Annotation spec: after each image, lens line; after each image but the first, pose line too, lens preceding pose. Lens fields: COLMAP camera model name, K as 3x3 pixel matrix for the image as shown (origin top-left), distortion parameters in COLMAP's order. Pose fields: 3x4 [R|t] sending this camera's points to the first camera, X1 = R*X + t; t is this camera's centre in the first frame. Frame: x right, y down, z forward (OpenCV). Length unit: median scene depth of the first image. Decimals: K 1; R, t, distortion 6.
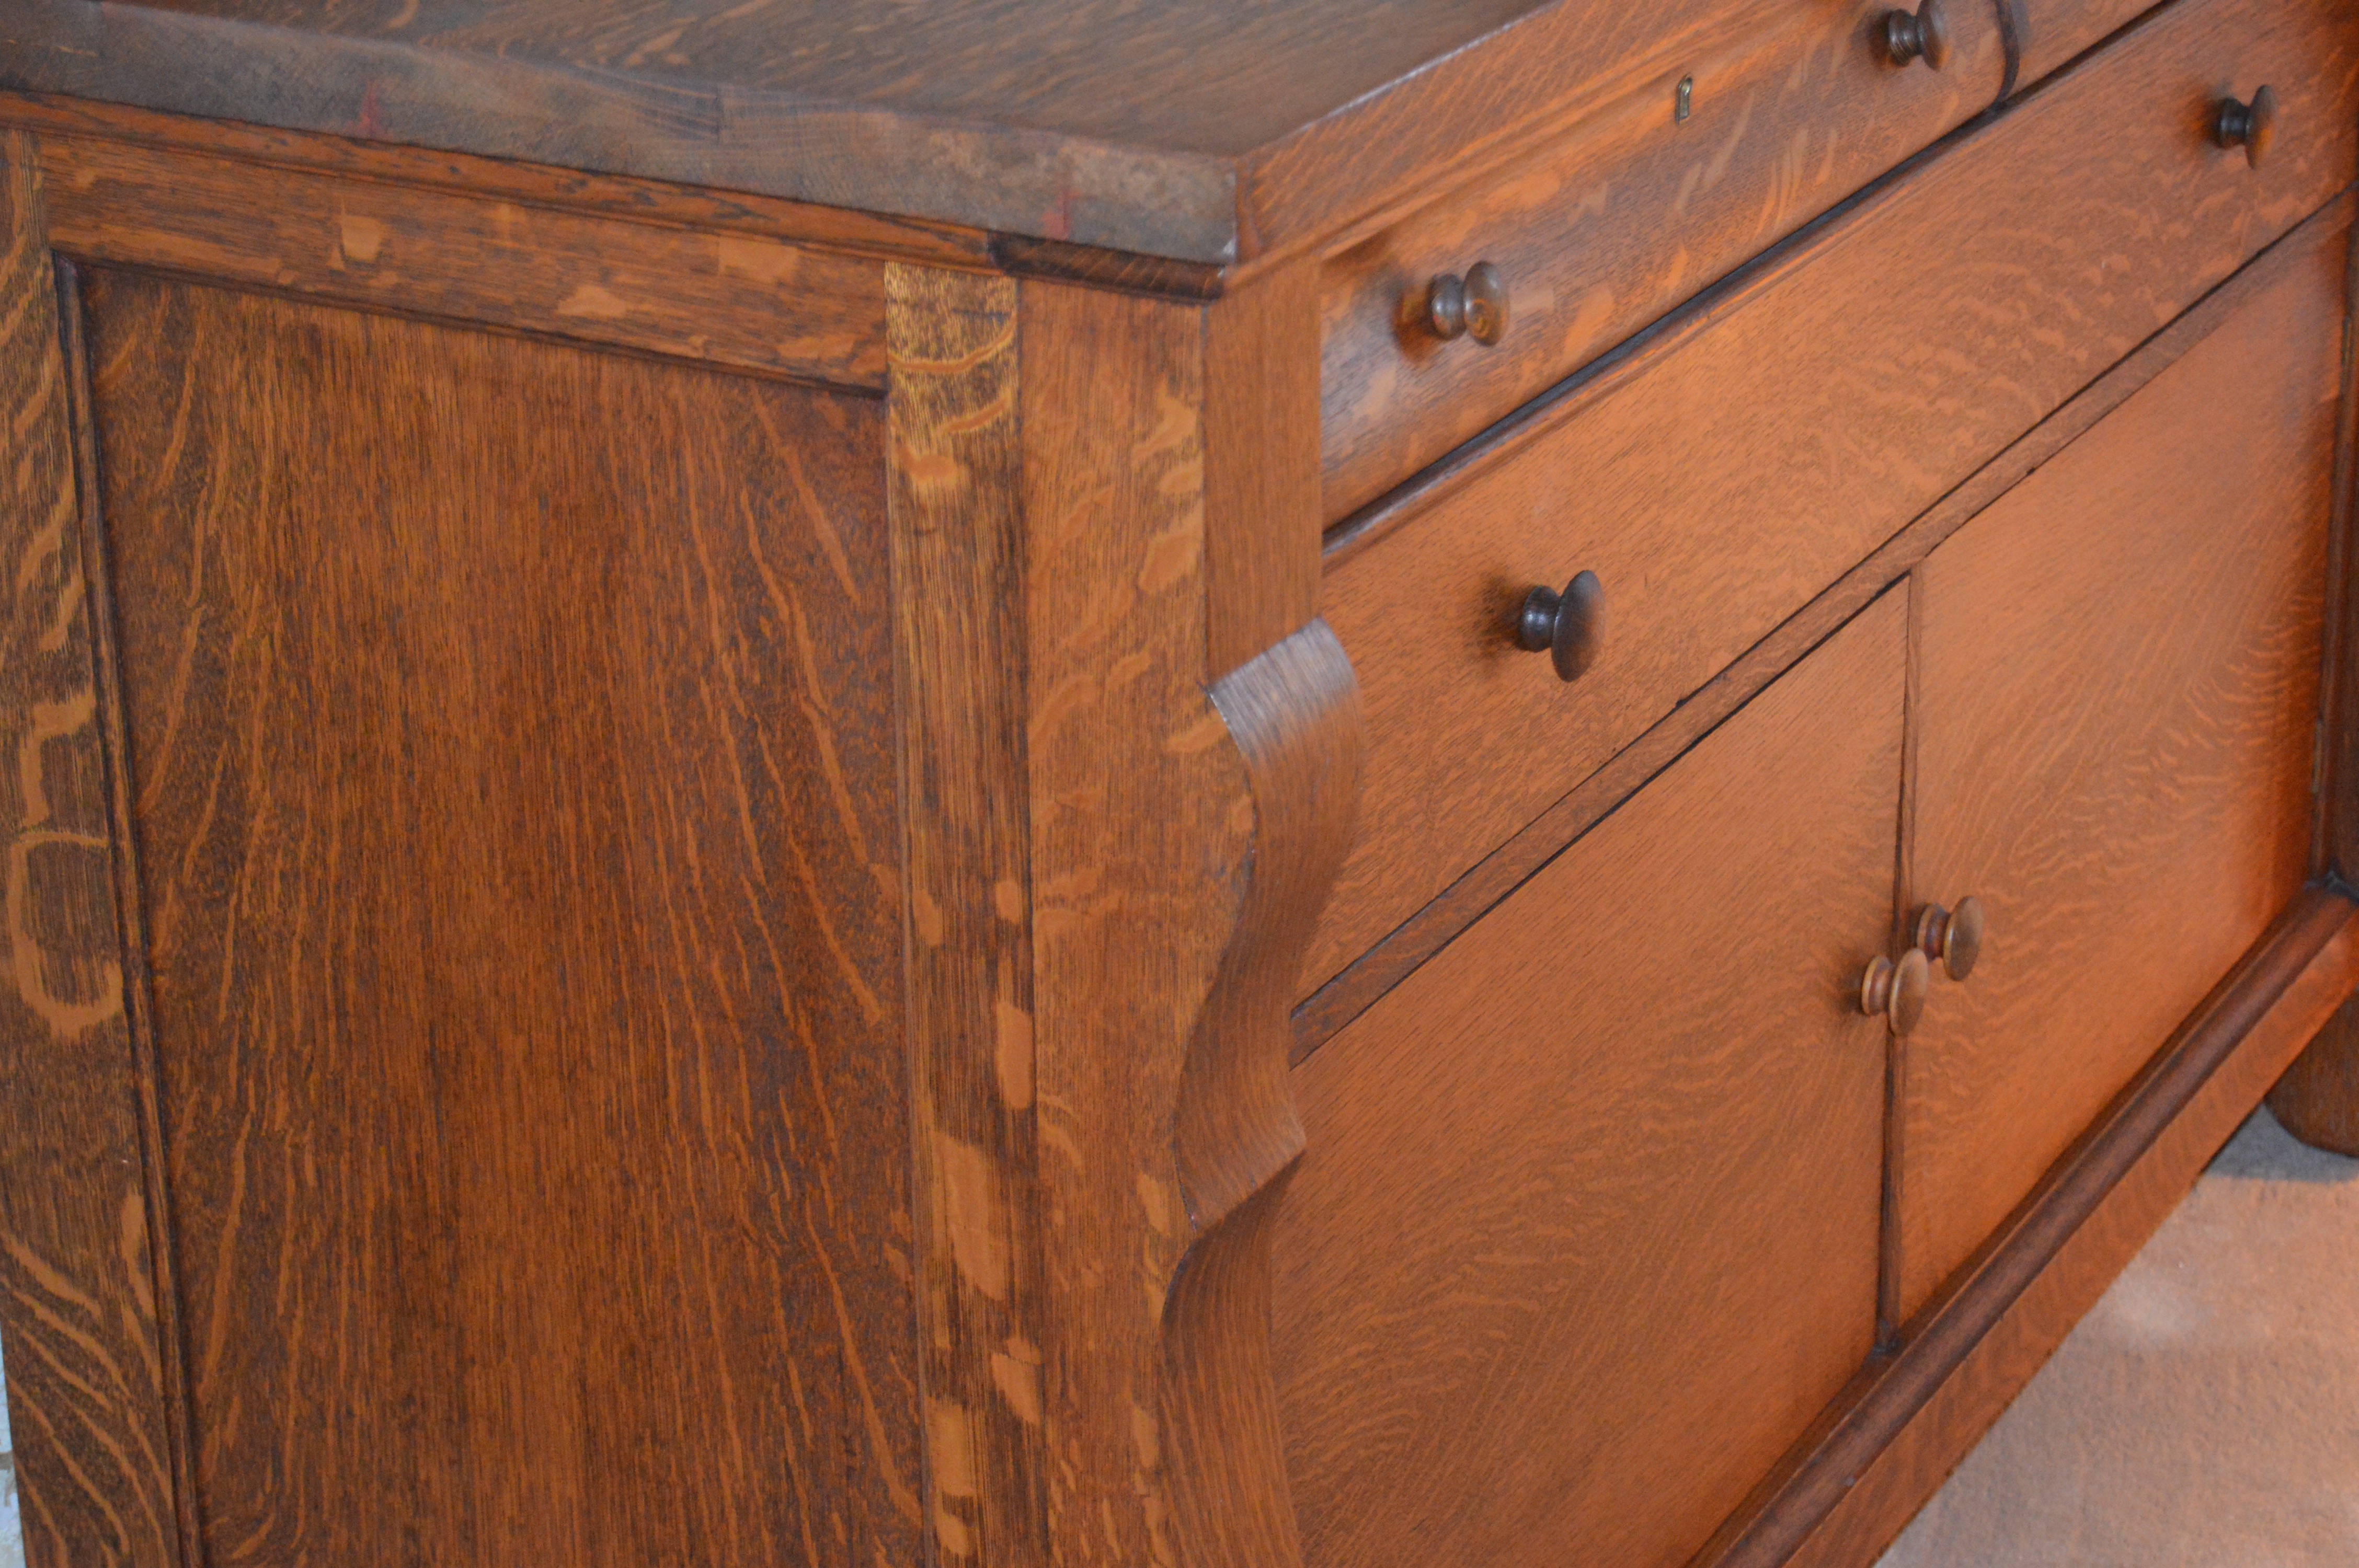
lens RADIAL K [[5362.1, 0, 1187.5], [0, 5362.1, 821.8], [0, 0, 1]] dist [0.006697, -0.163205]
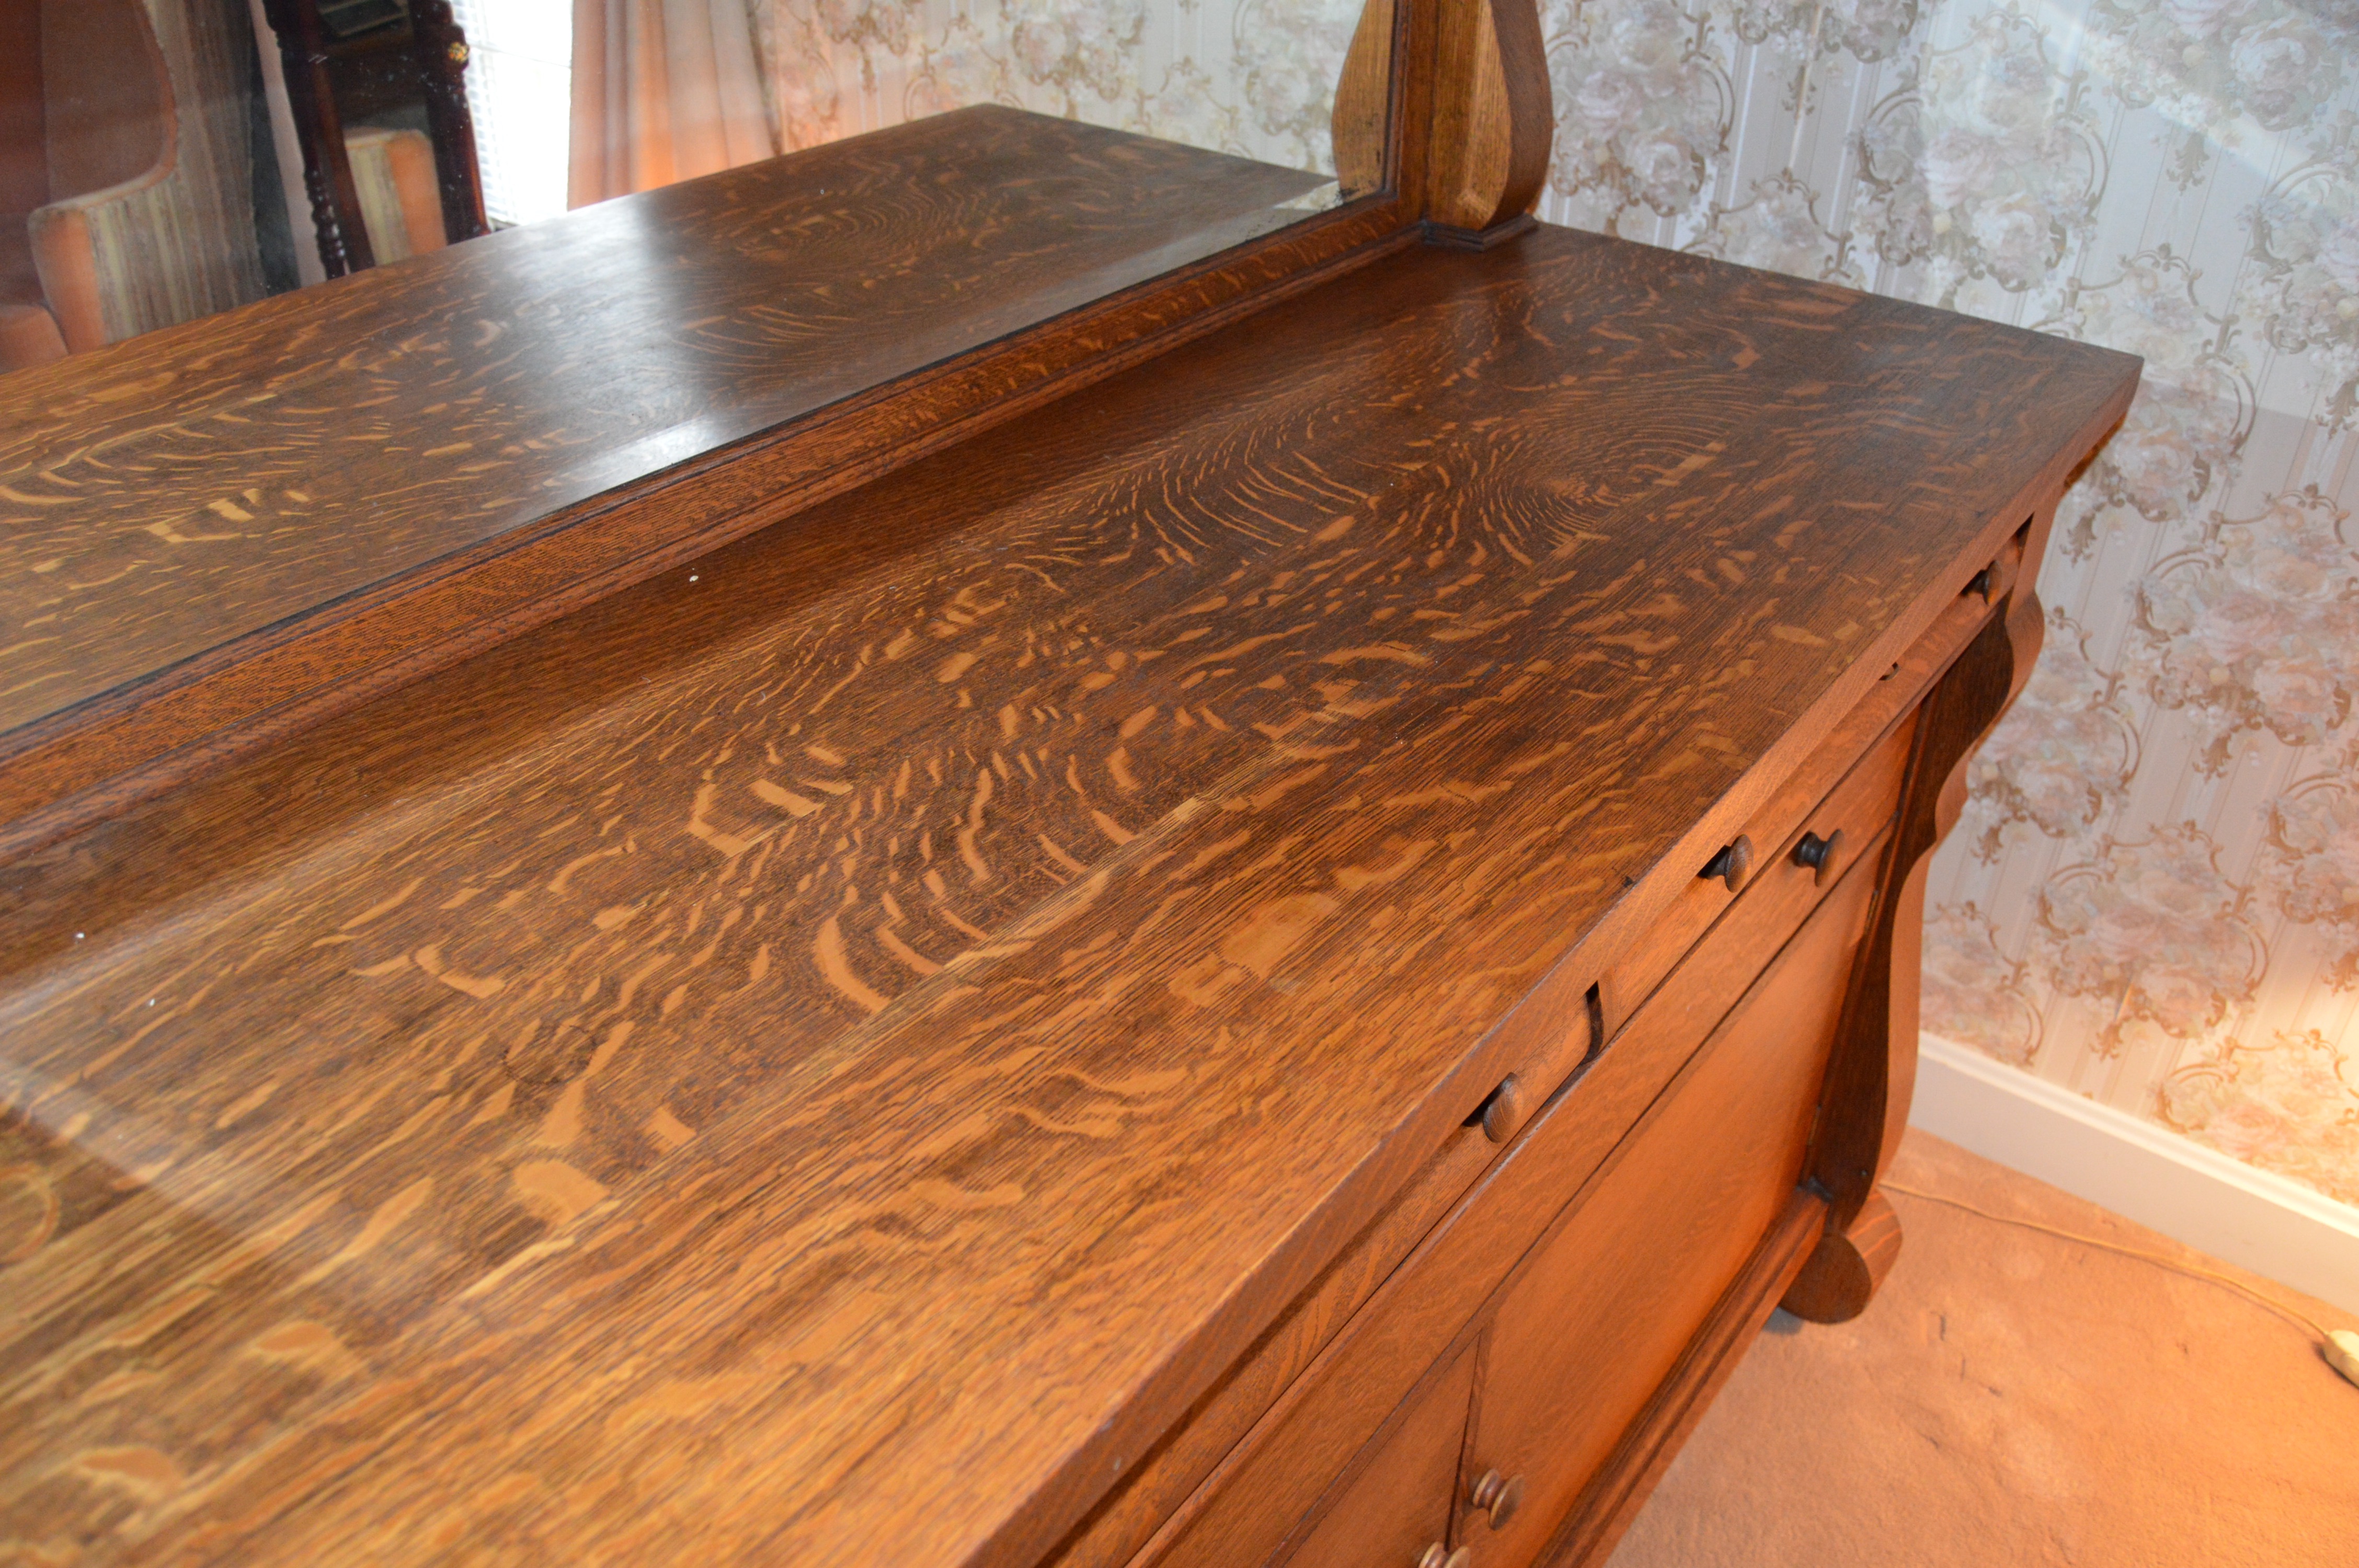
lens RADIAL K [[1874.2, 0, 1172.0], [0, 1874.2, 794.3], [0, 0, 1]] dist [-0.096300, 0.035555]
pose [[0.986435, 0.104752, -0.126386, 0.128589], [-0.078935, 0.977760, 0.194307, -0.308855], [0.143929, -0.181695, 0.972765, 0.716694]]
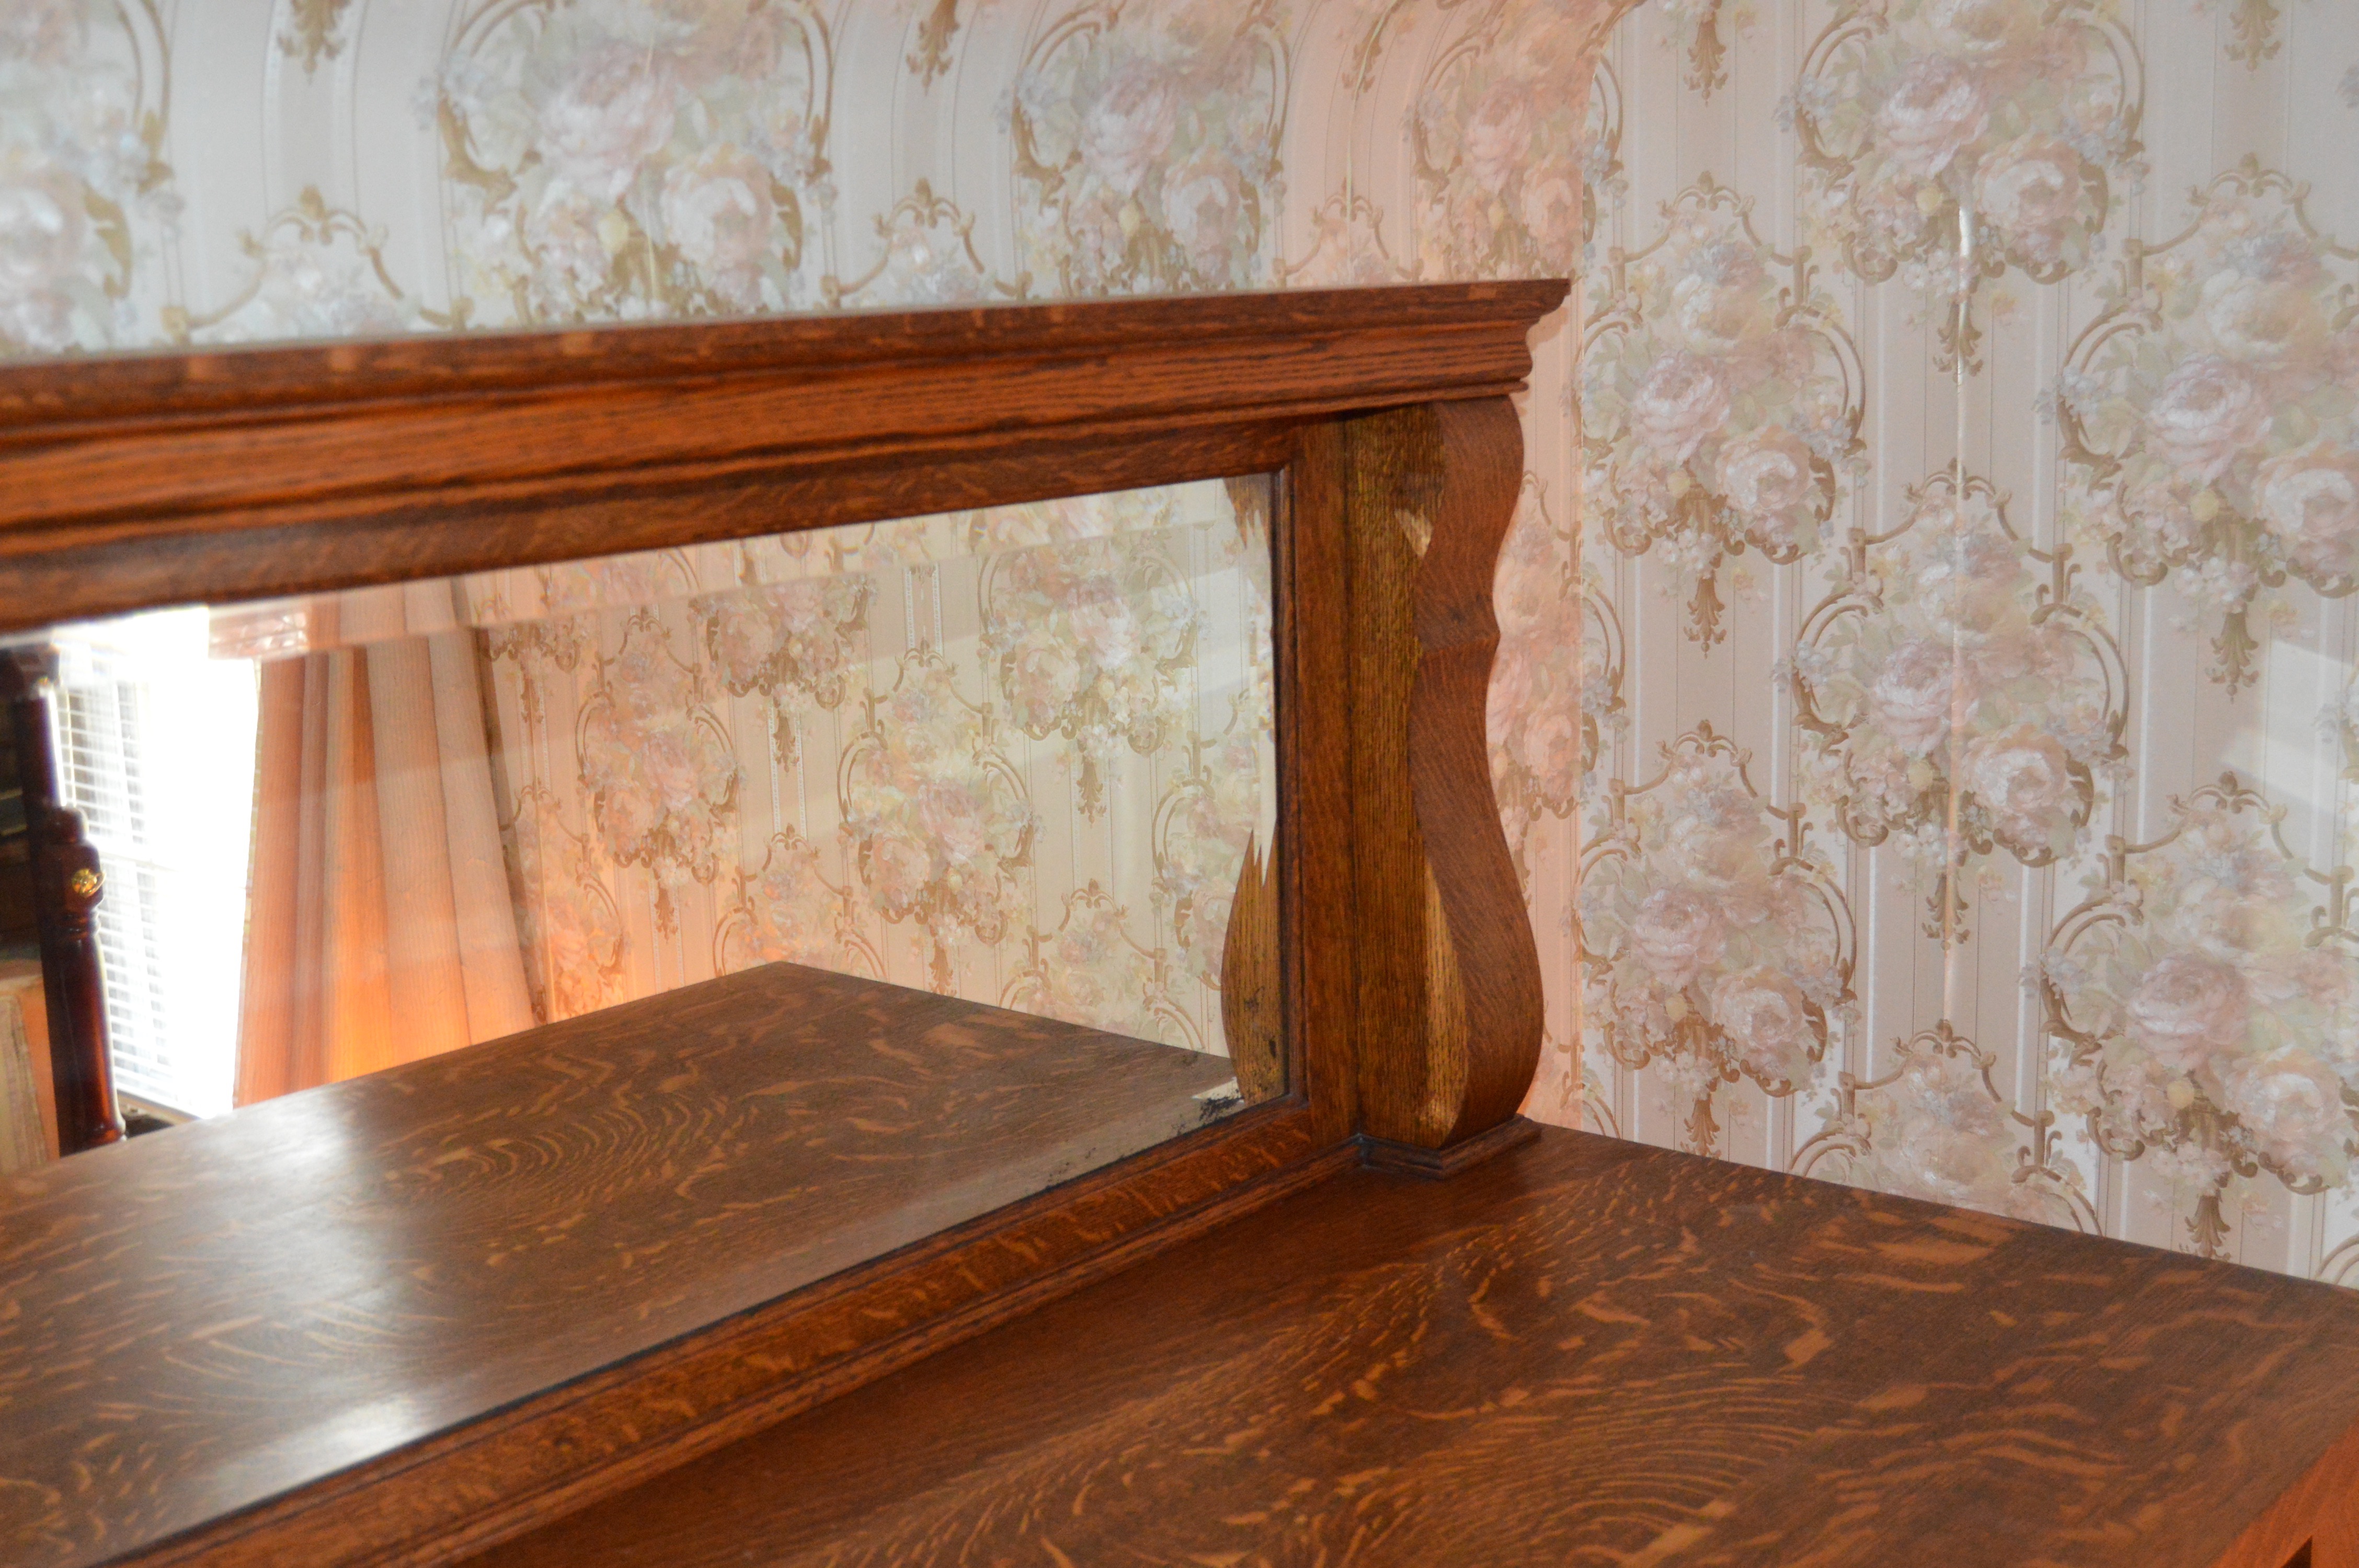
lens RADIAL K [[2845.2, 0, 1196.4], [0, 2845.2, 792.7], [0, 0, 1]] dist [-0.051412, -0.027944]
pose [[0.979297, 0.016579, -0.201747, 0.224195], [-0.054168, 0.981757, -0.182260, -0.348603], [0.195045, 0.189415, 0.962330, 0.744268]]
